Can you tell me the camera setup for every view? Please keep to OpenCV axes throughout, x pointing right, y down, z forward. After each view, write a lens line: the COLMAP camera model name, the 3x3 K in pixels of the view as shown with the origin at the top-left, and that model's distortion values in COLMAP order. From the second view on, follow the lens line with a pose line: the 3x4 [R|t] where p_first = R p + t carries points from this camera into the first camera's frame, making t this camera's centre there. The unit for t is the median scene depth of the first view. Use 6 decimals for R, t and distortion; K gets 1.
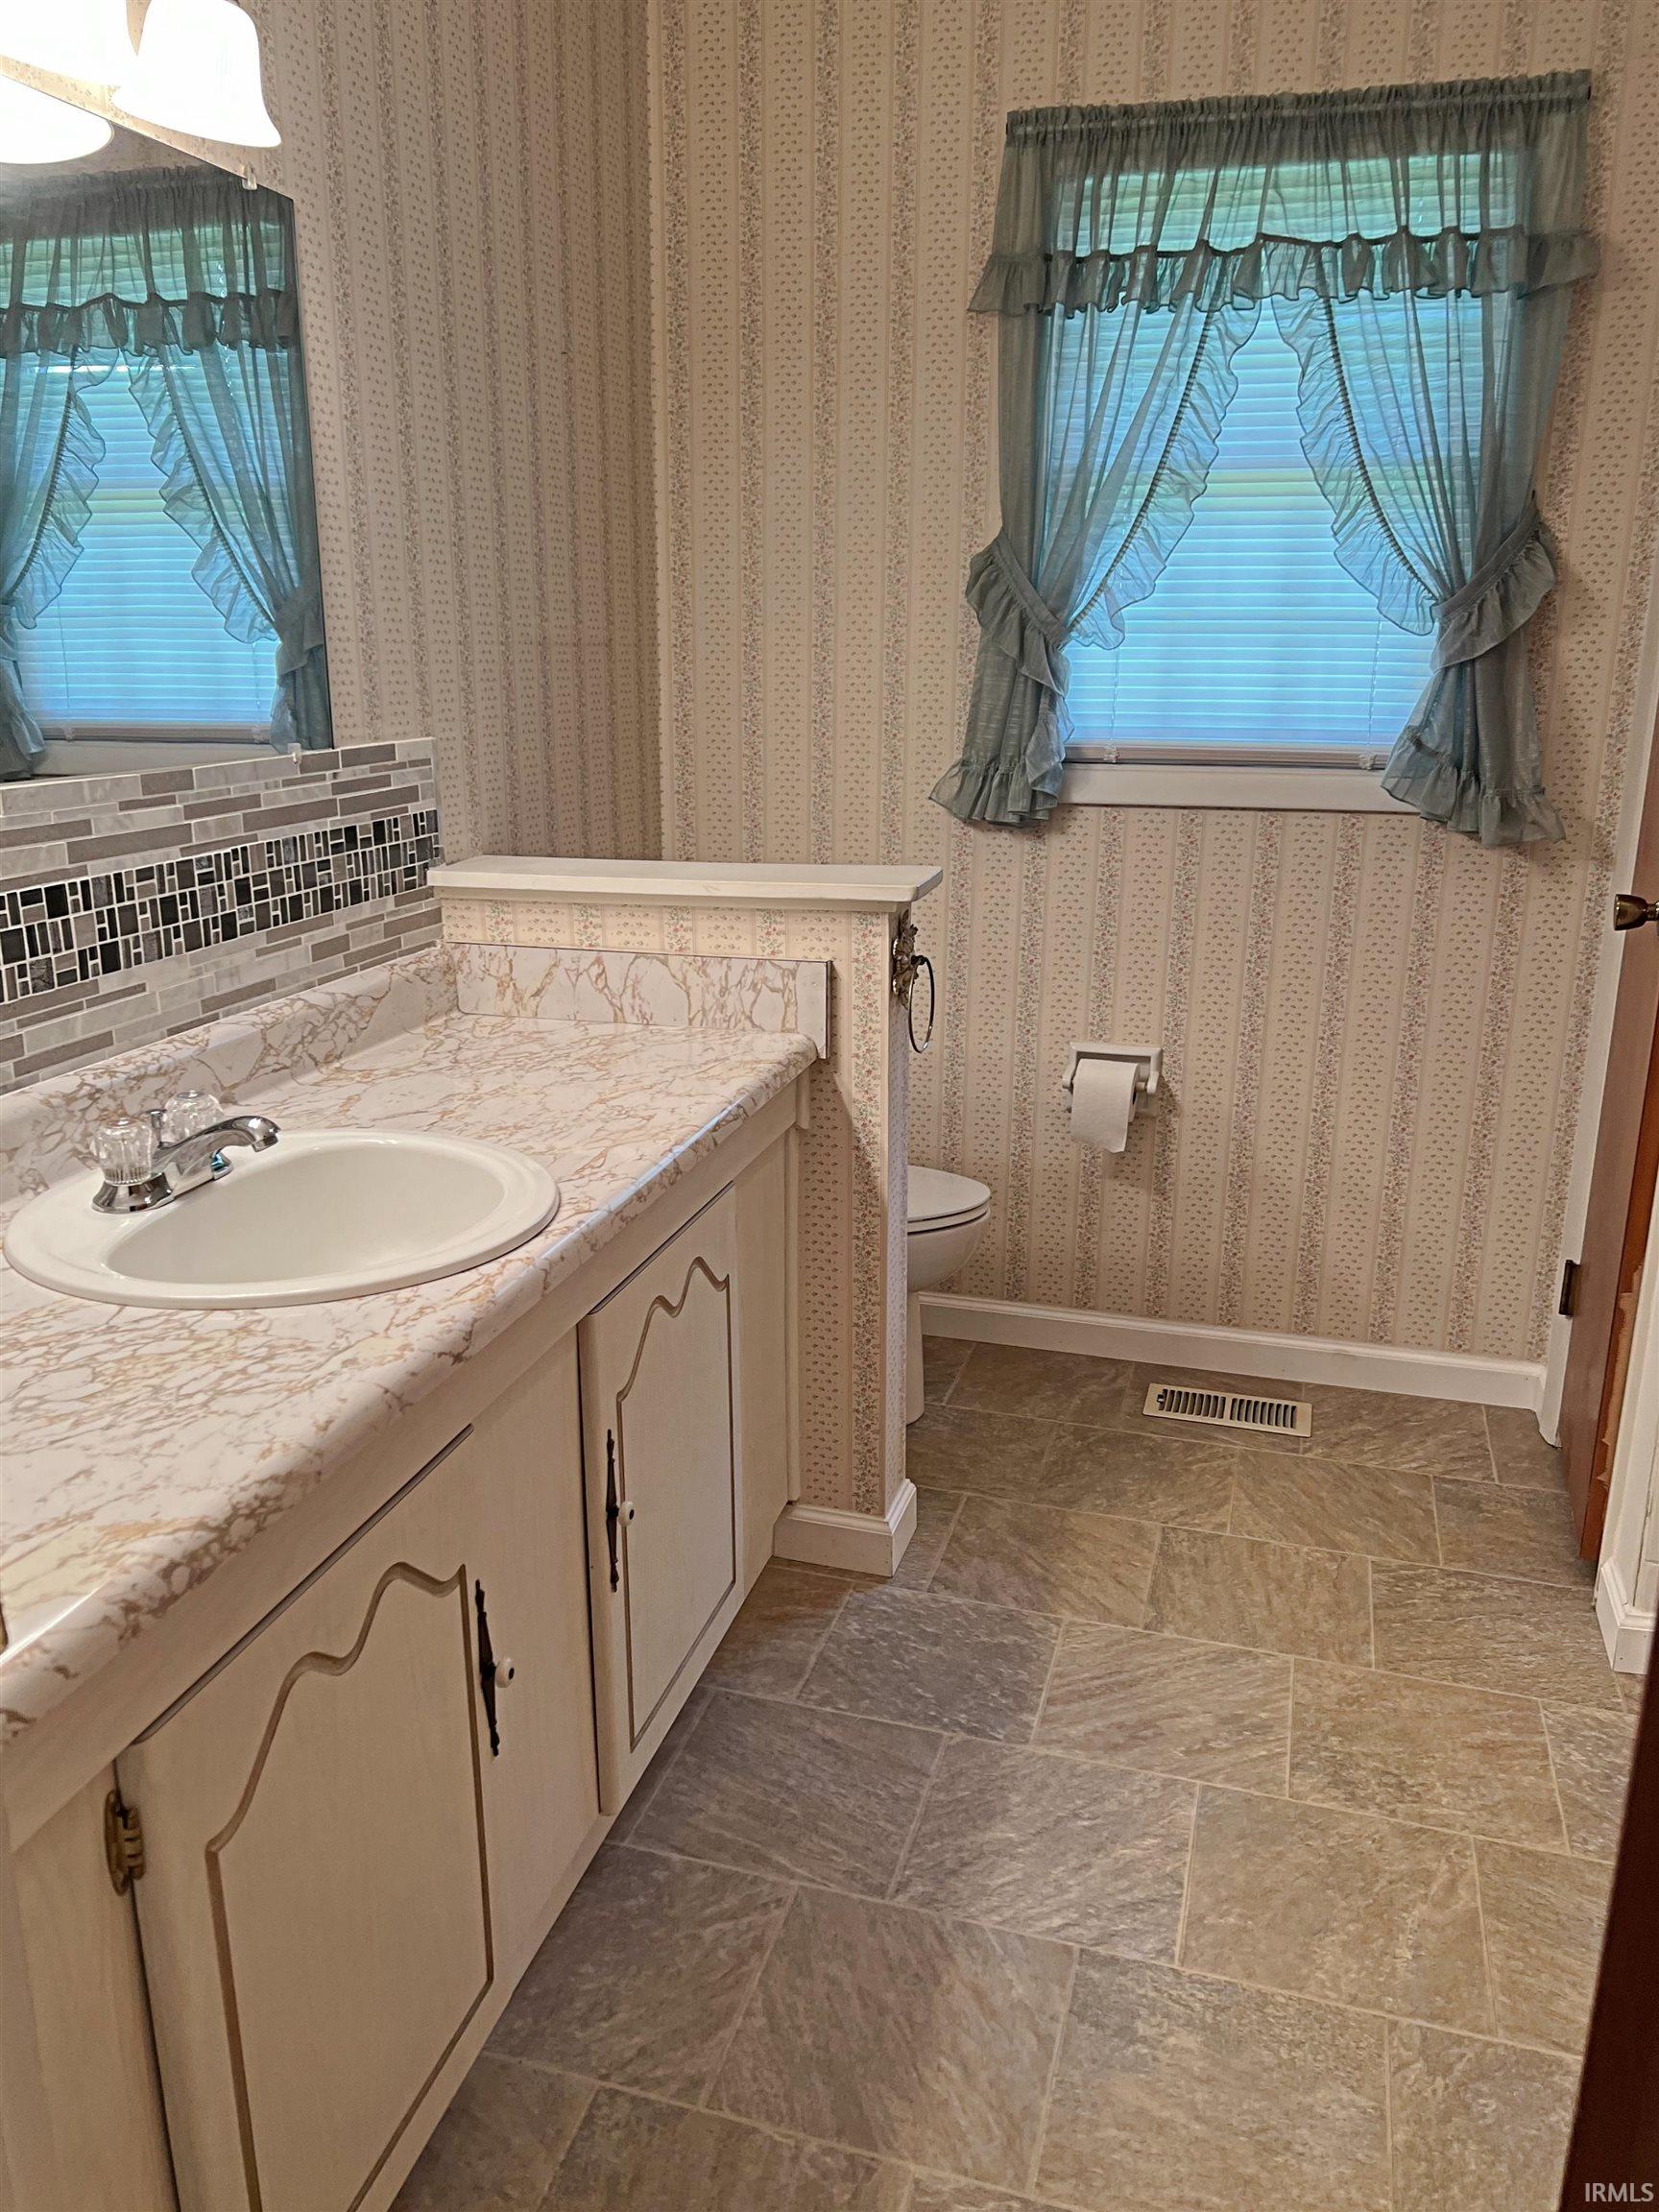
lens RADIAL K [[1693.8, 0, 830.0], [0, 1693.8, 1124.6], [0, 0, 1]] dist [0.042968, -0.053313]
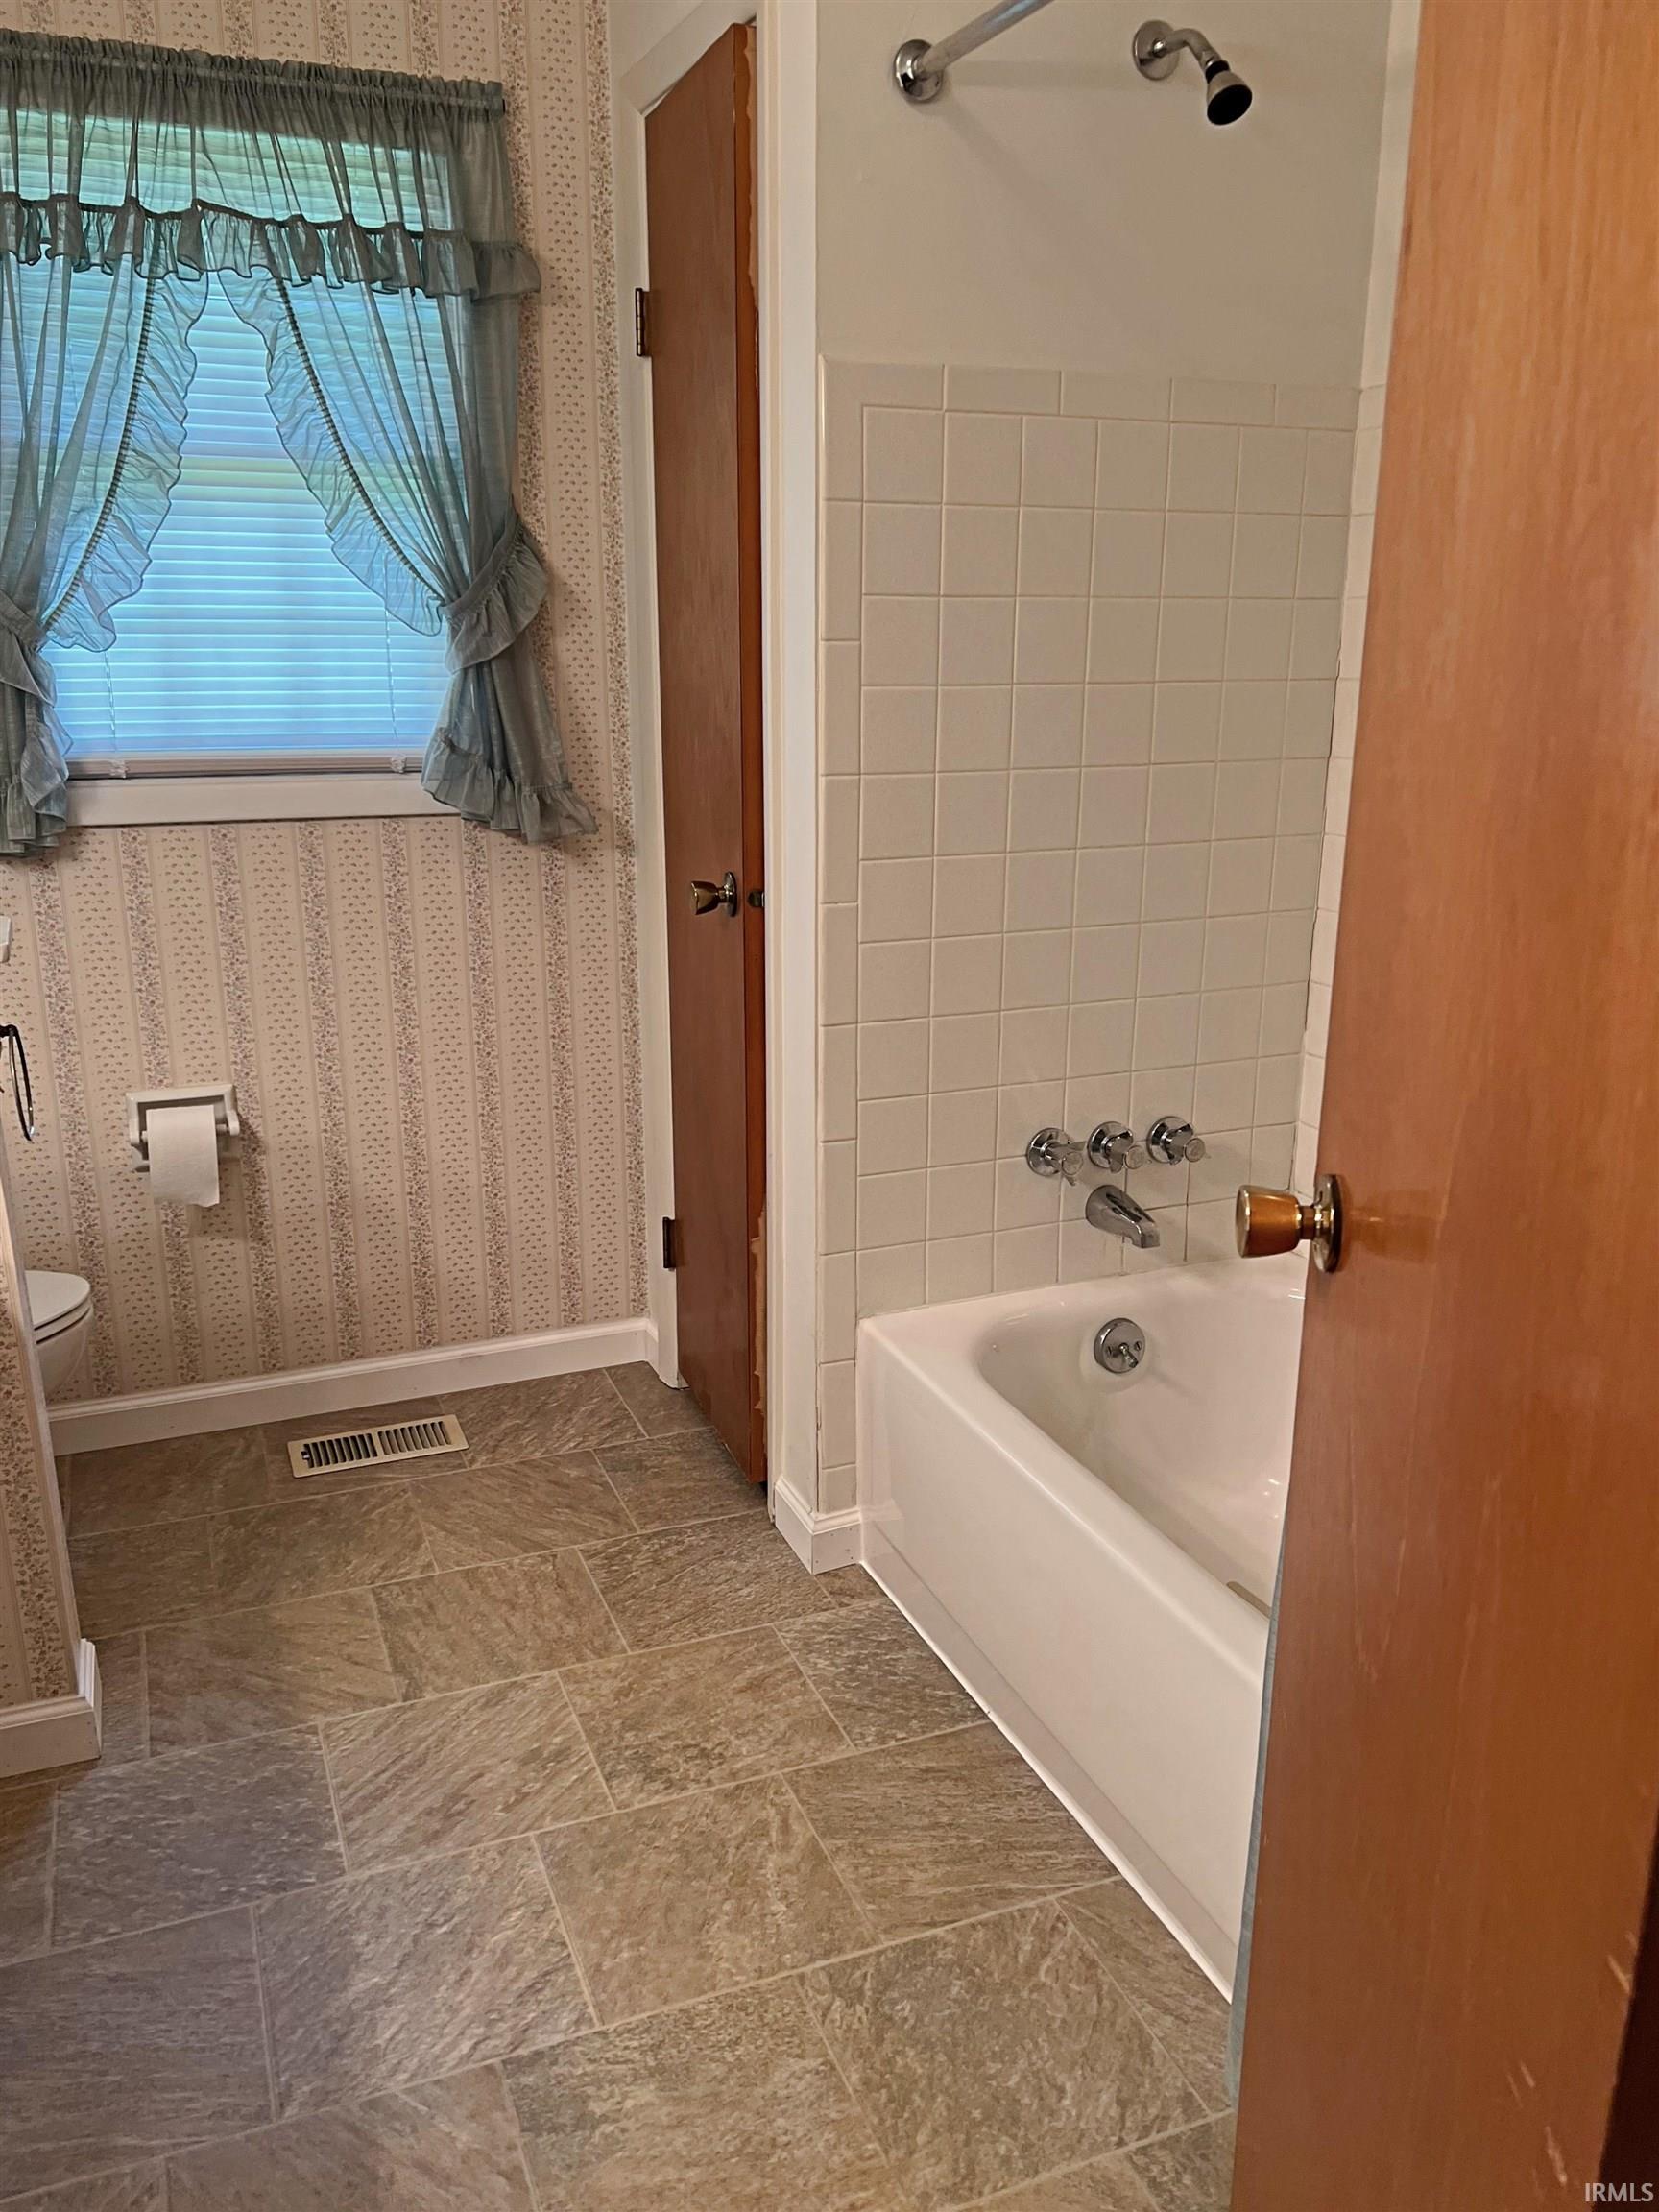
lens RADIAL K [[1693.8, 0, 829.5], [0, 1693.8, 1129.1], [0, 0, 1]] dist [0.042968, -0.053313]
pose [[0.784297, -0.178758, 0.594074, -0.116107], [0.170959, 0.982787, 0.070022, -0.034522], [-0.596365, 0.046645, 0.801357, 0.079670]]
